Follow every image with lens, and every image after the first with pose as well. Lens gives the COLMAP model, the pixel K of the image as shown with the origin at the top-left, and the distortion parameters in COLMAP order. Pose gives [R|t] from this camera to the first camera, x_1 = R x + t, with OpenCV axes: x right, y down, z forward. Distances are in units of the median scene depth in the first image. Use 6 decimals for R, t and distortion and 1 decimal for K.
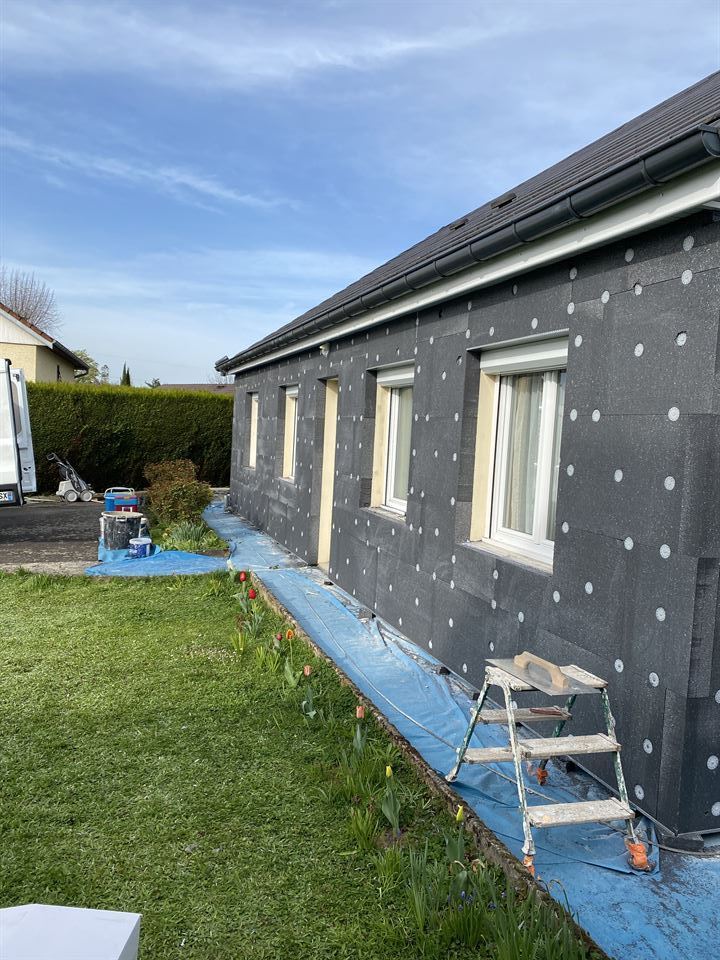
lens RADIAL K [[731.5, 0, 357.0], [0, 731.5, 480.9], [0, 0, 1]] dist [0.029465, -0.010254]
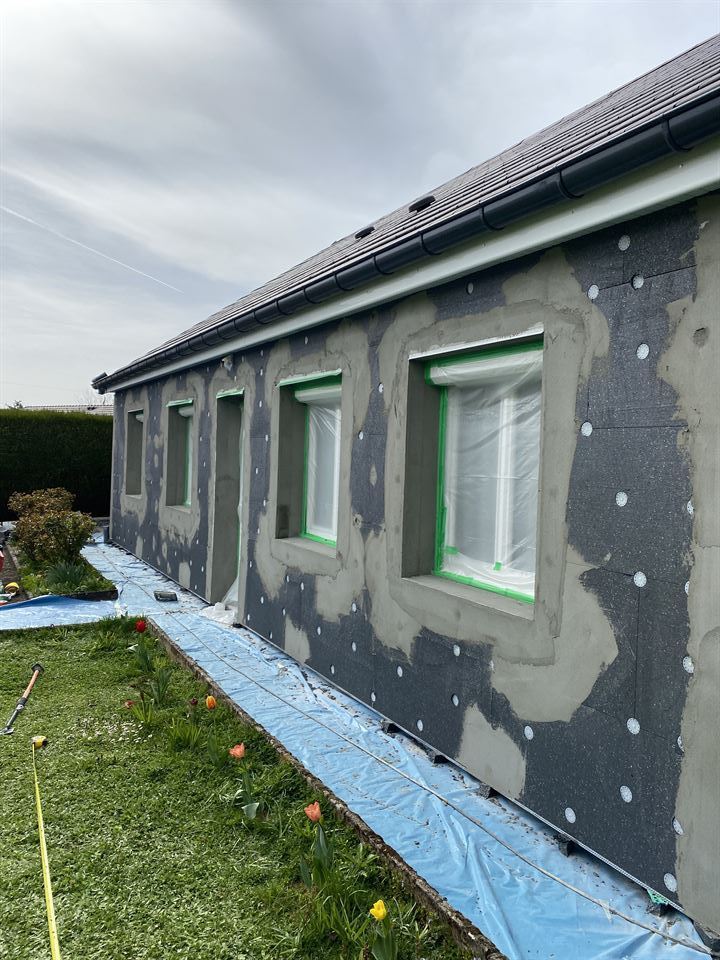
lens RADIAL K [[731.5, 0, 363.7], [0, 731.5, 479.3], [0, 0, 1]] dist [0.029465, -0.010254]
pose [[0.984825, -0.020977, 0.172277, -0.058379], [0.026423, 0.999219, -0.029376, -0.009018], [-0.171526, 0.033482, 0.984610, 0.149360]]
